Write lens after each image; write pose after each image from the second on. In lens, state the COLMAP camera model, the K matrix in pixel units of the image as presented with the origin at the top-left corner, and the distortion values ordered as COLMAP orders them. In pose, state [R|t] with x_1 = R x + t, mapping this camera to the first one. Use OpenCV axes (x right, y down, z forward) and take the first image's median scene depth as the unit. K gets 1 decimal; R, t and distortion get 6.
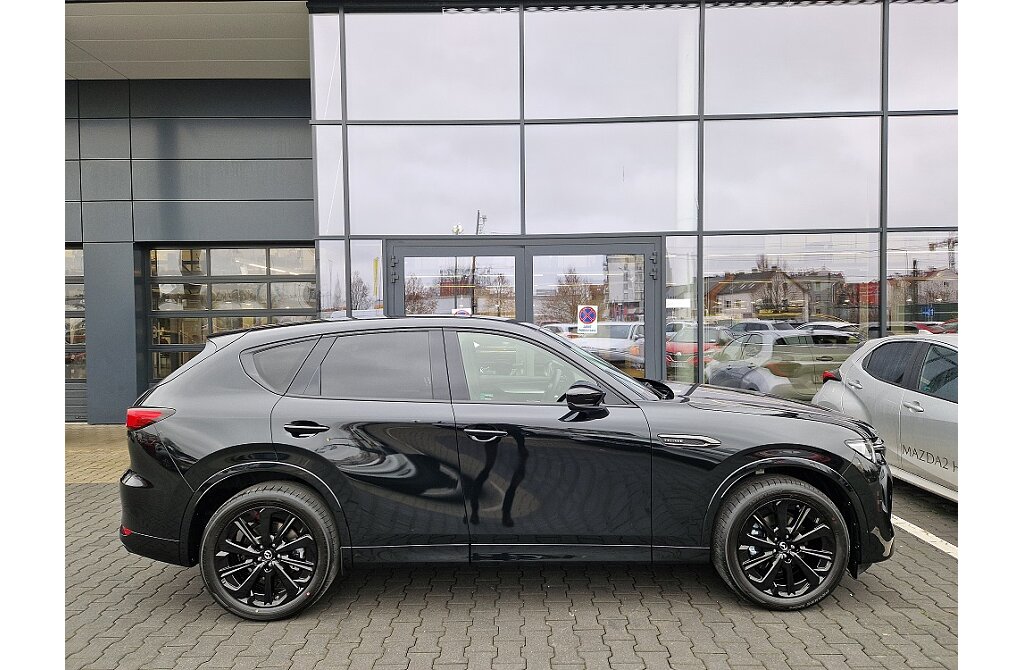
lens RADIAL K [[592.4, 0, 516.1], [0, 592.4, 334.4], [0, 0, 1]] dist [0.064602, -0.040047]
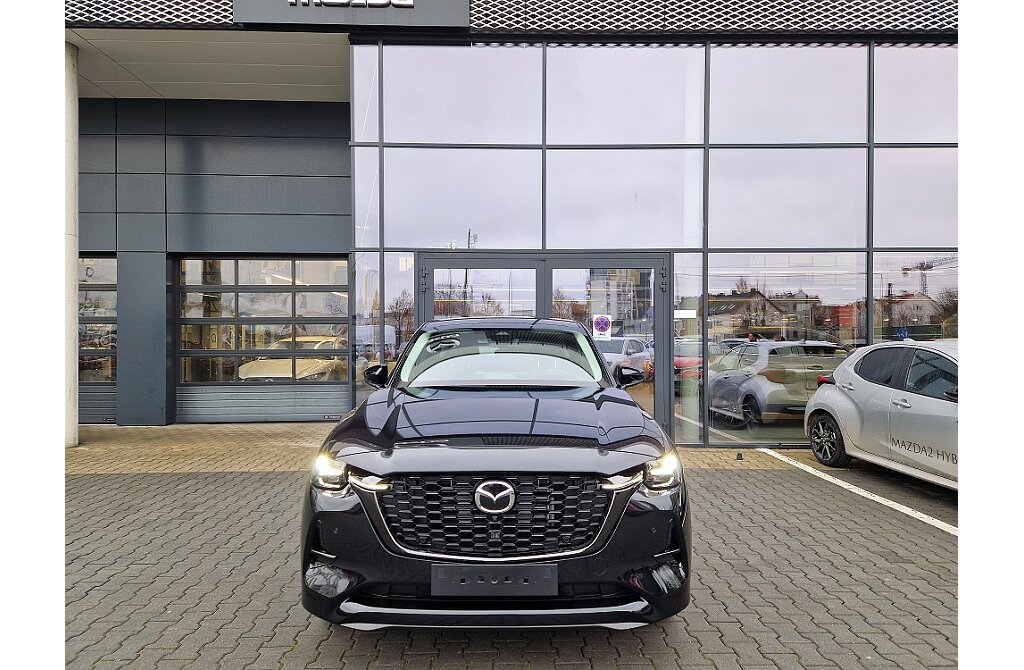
lens RADIAL K [[592.4, 0, 512.5], [0, 592.4, 339.0], [0, 0, 1]] dist [0.064602, -0.040047]
pose [[0.999598, 0.010699, 0.026270, -0.072302], [-0.010068, 0.999660, -0.024048, 0.023139], [-0.026518, 0.023774, 0.999366, -0.081632]]
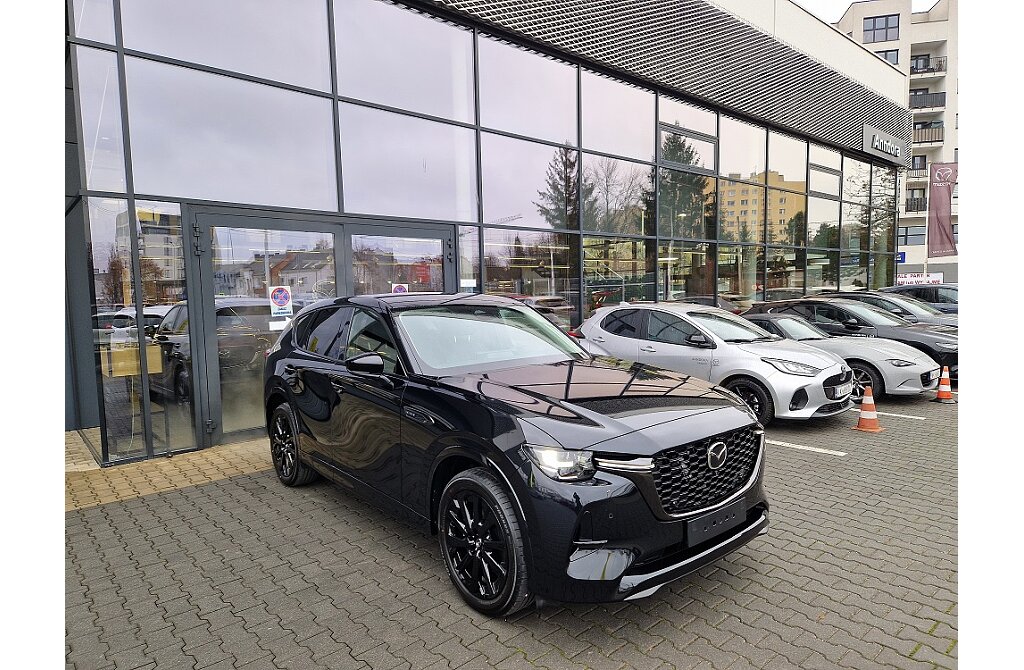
lens RADIAL K [[592.4, 0, 515.6], [0, 592.4, 339.6], [0, 0, 1]] dist [0.064602, -0.040047]
pose [[0.748648, -0.055721, 0.660622, -0.444349], [0.026415, 0.998178, 0.054257, -0.000566], [-0.662441, -0.023169, 0.748755, 0.044554]]
